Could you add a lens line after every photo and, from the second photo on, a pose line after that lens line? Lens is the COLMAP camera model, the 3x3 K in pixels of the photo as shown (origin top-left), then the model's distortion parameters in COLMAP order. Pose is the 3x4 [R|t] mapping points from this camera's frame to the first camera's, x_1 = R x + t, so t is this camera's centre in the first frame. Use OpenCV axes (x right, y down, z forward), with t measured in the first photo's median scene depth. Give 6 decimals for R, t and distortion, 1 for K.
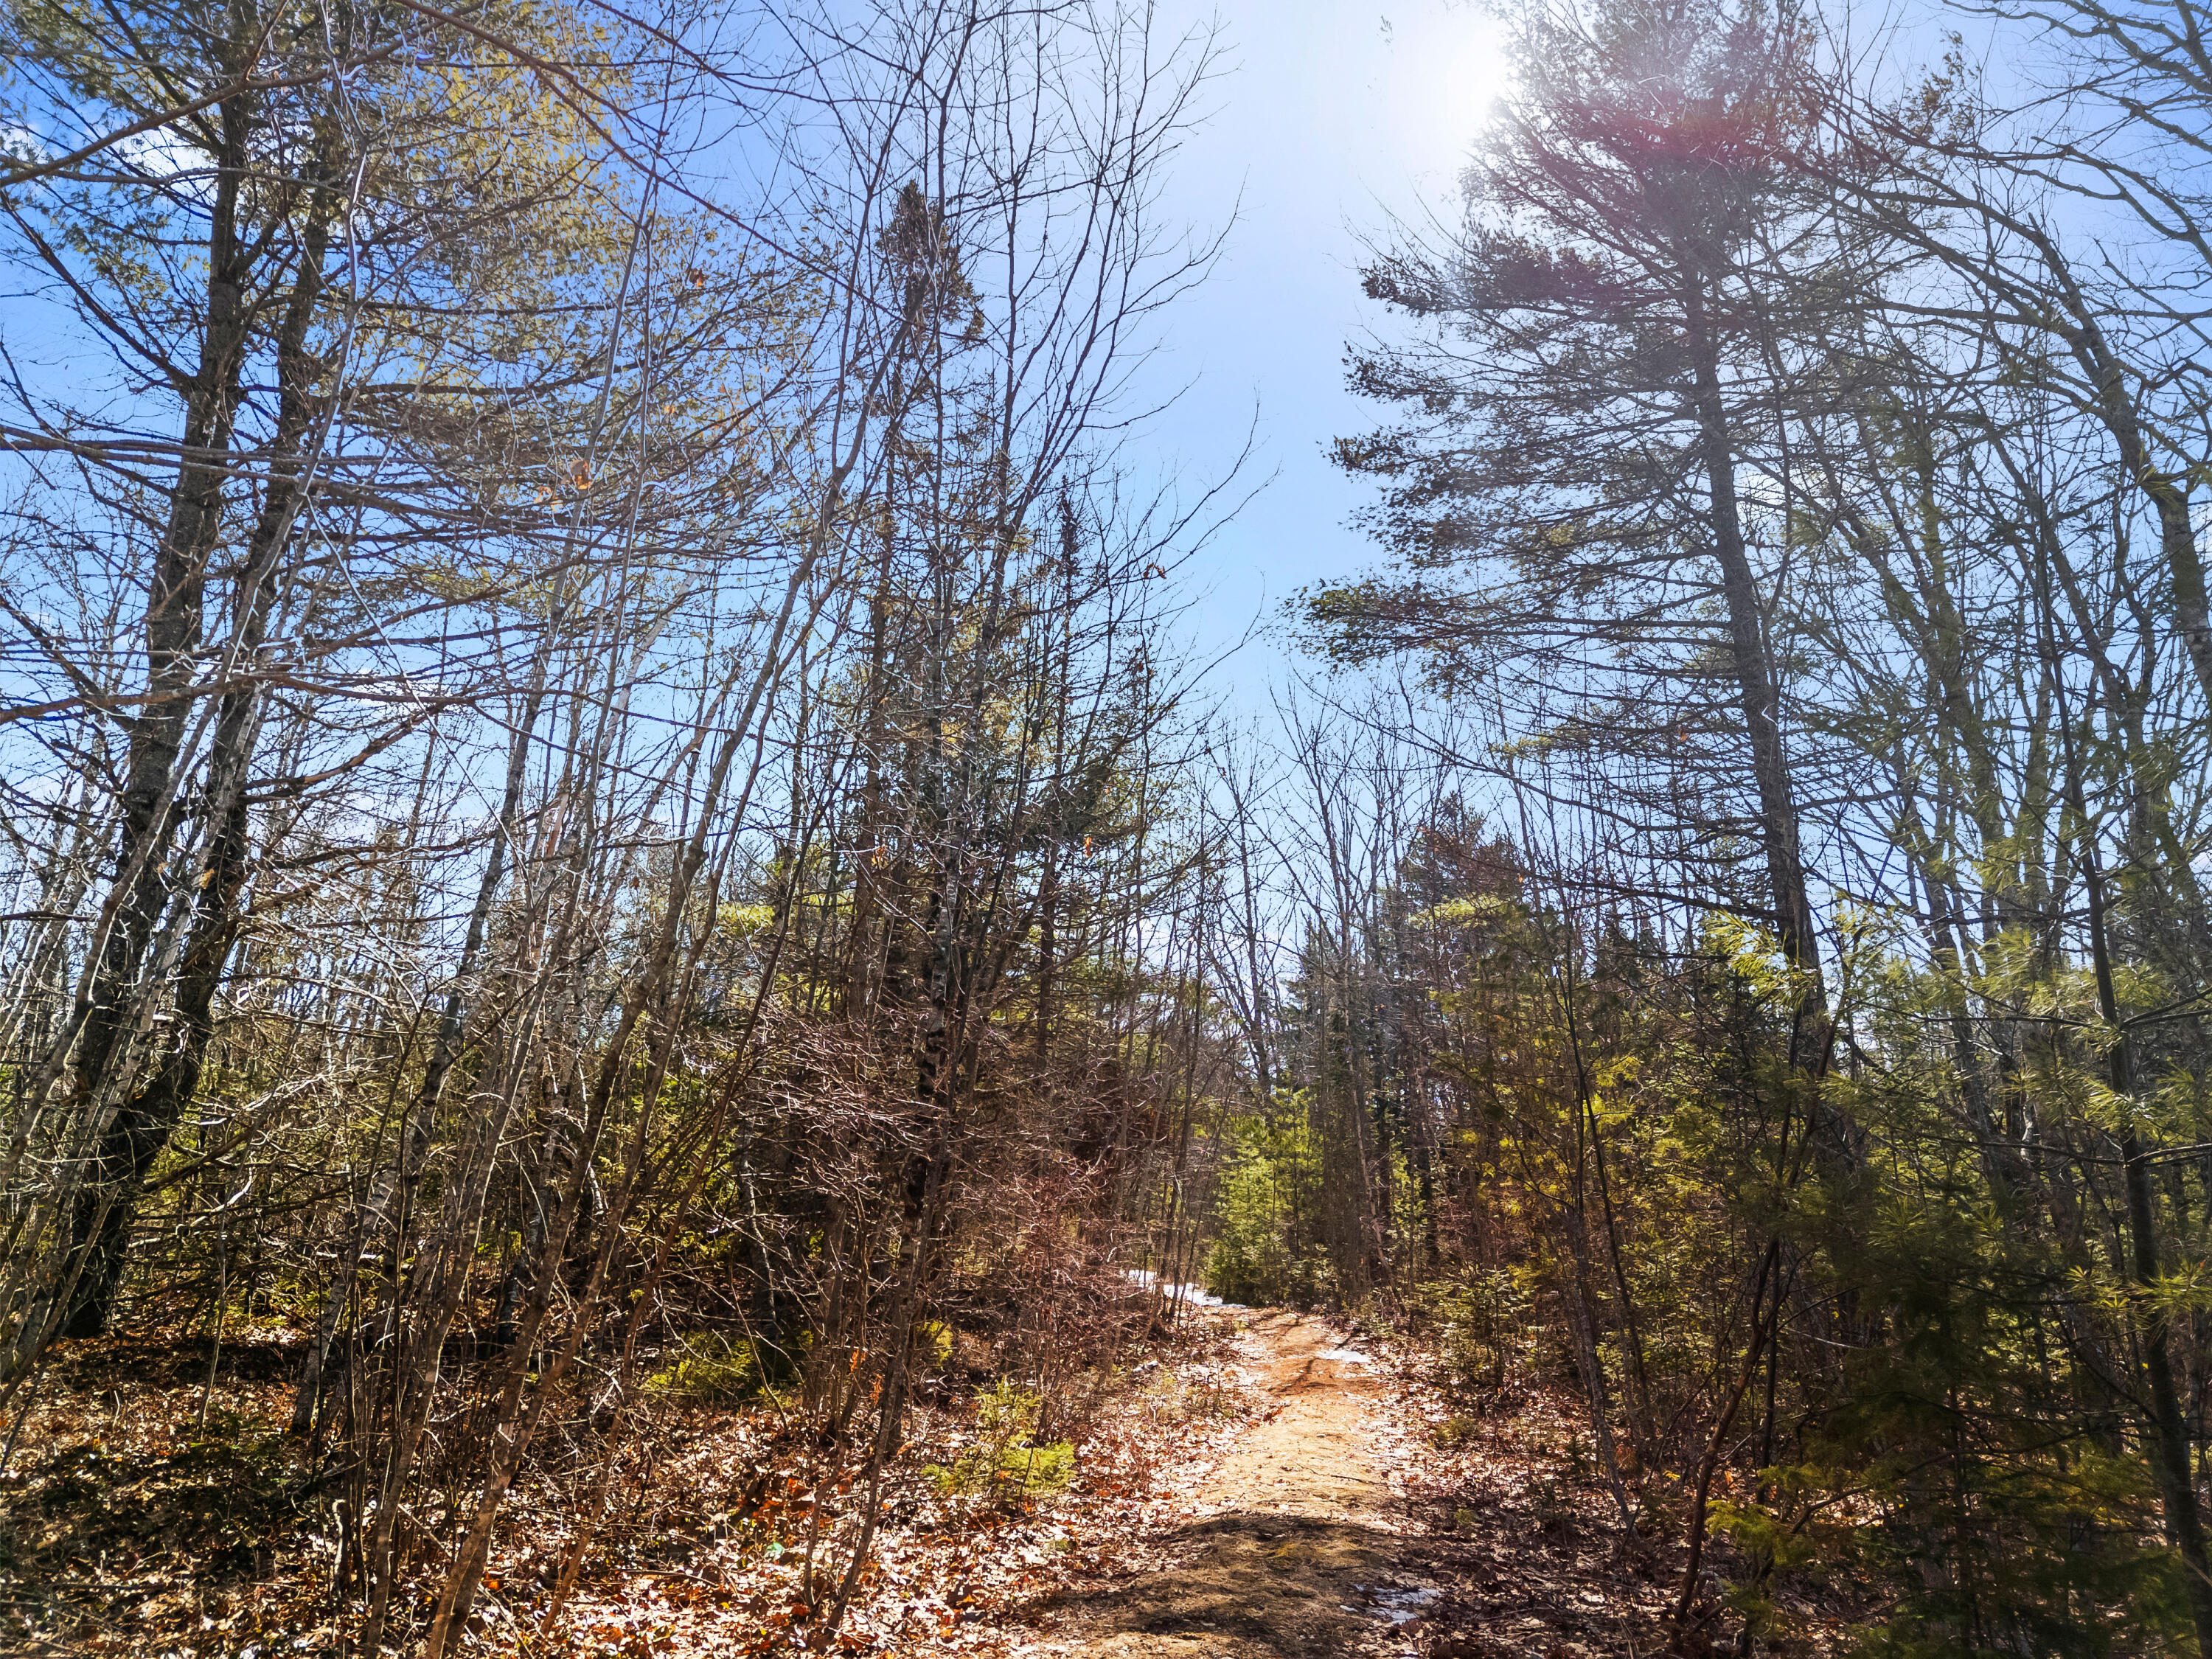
lens RADIAL K [[1635.7, 0, 1087.6], [0, 1635.7, 828.3], [0, 0, 1]] dist [0.062254, -0.016471]
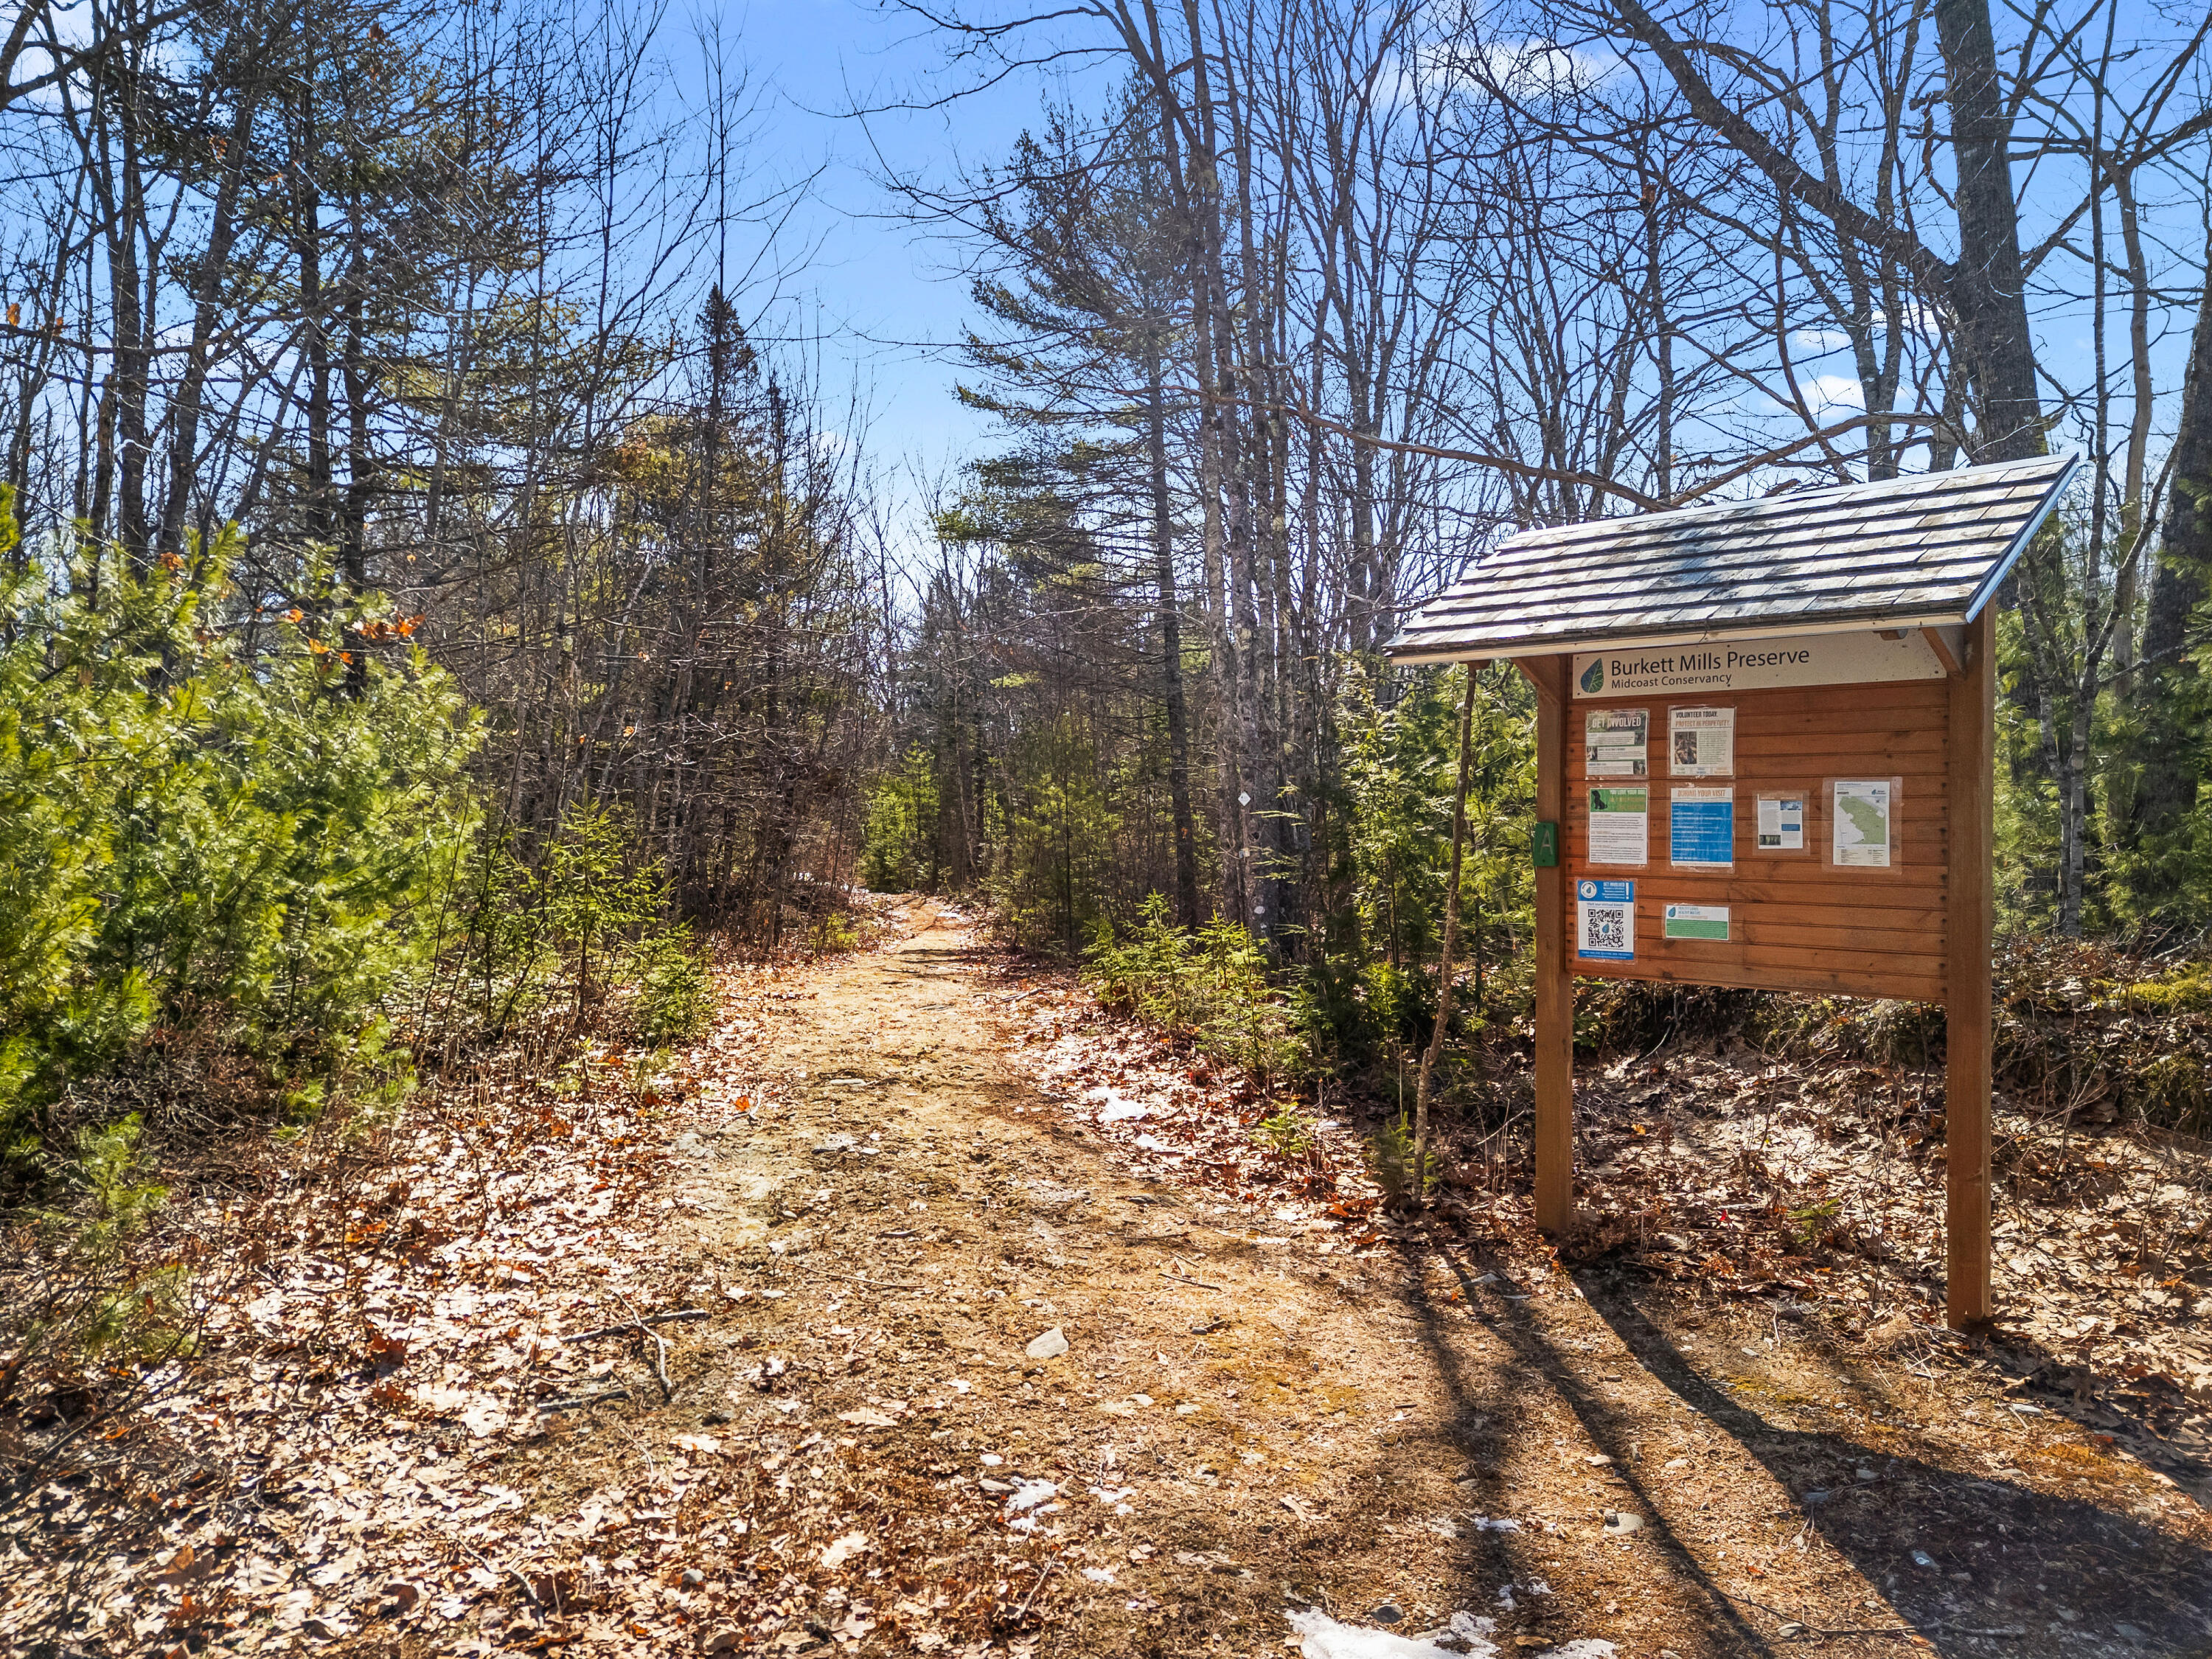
lens RADIAL K [[1635.7, 0, 1115.0], [0, 1635.7, 824.3], [0, 0, 1]] dist [0.062254, -0.016471]
pose [[0.969274, -0.017285, 0.245376, -0.104777], [-0.041444, 0.971793, 0.232165, -0.196842], [-0.242468, -0.235201, 0.941217, -0.691786]]
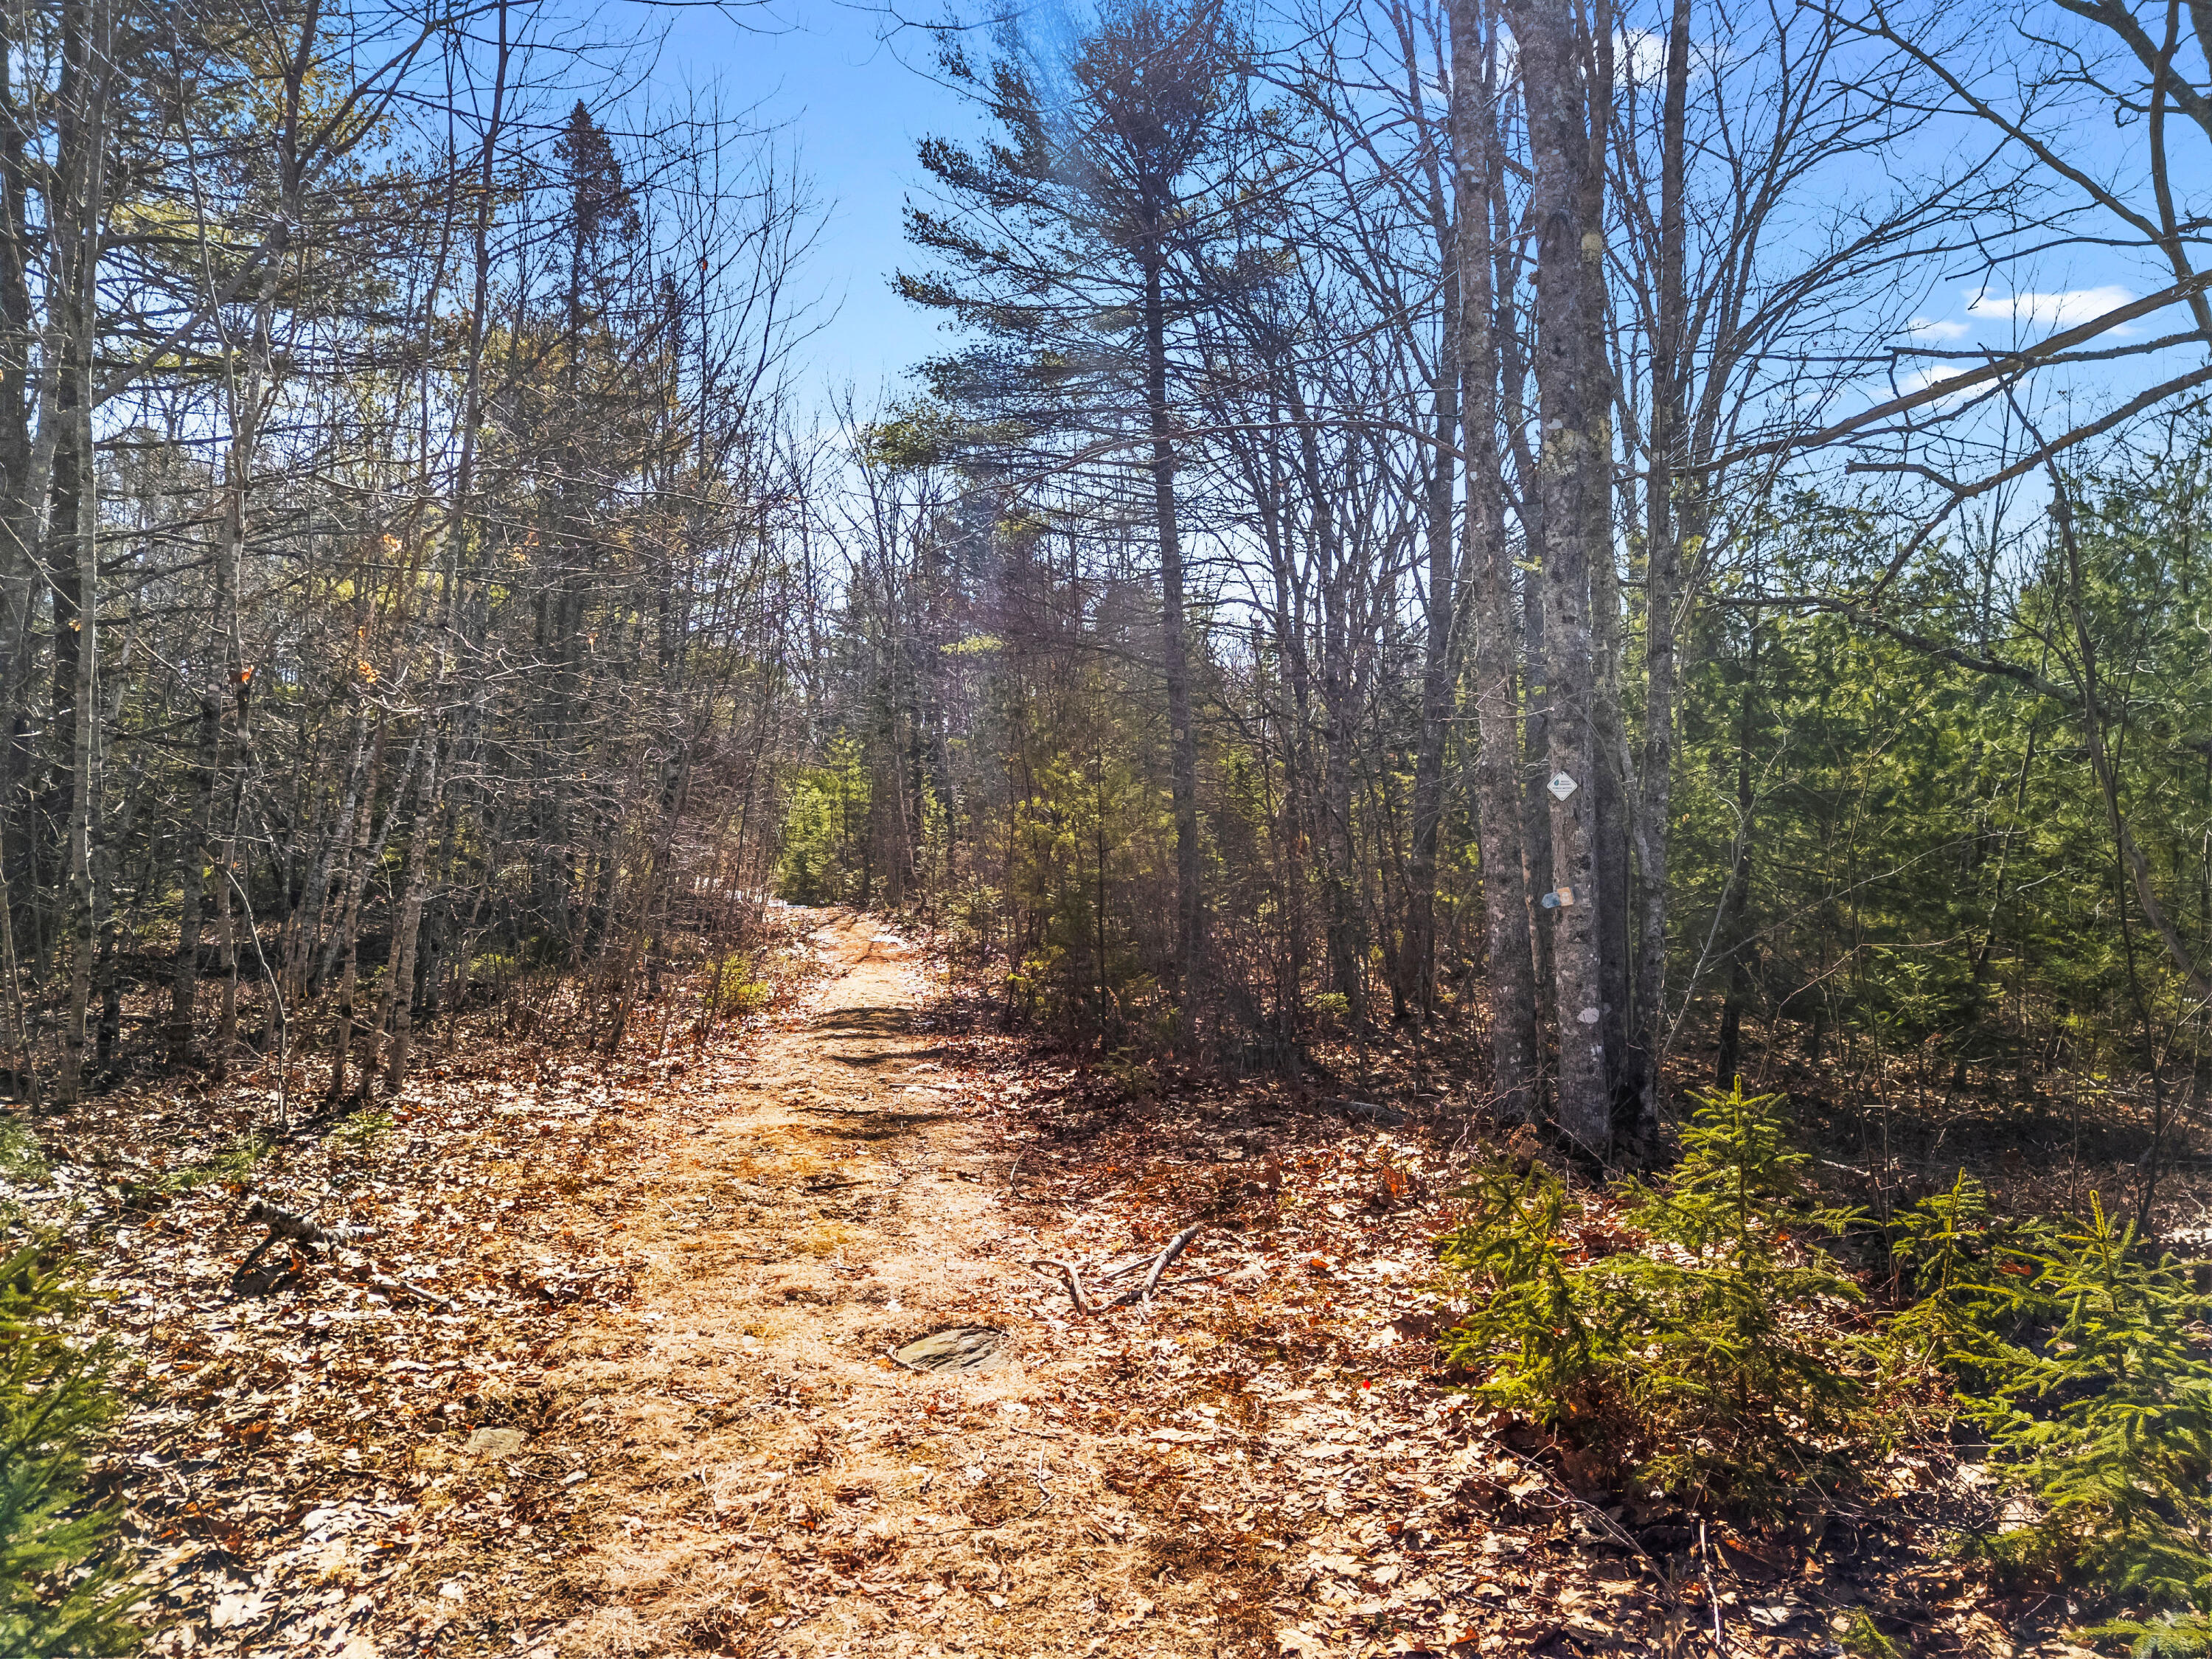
lens RADIAL K [[1635.7, 0, 1097.0], [0, 1635.7, 823.1], [0, 0, 1]] dist [0.062254, -0.016471]
pose [[0.959690, -0.013910, 0.280716, -0.070133], [-0.053322, 0.971625, 0.230438, -0.121563], [-0.275956, -0.236118, 0.931717, -0.372388]]
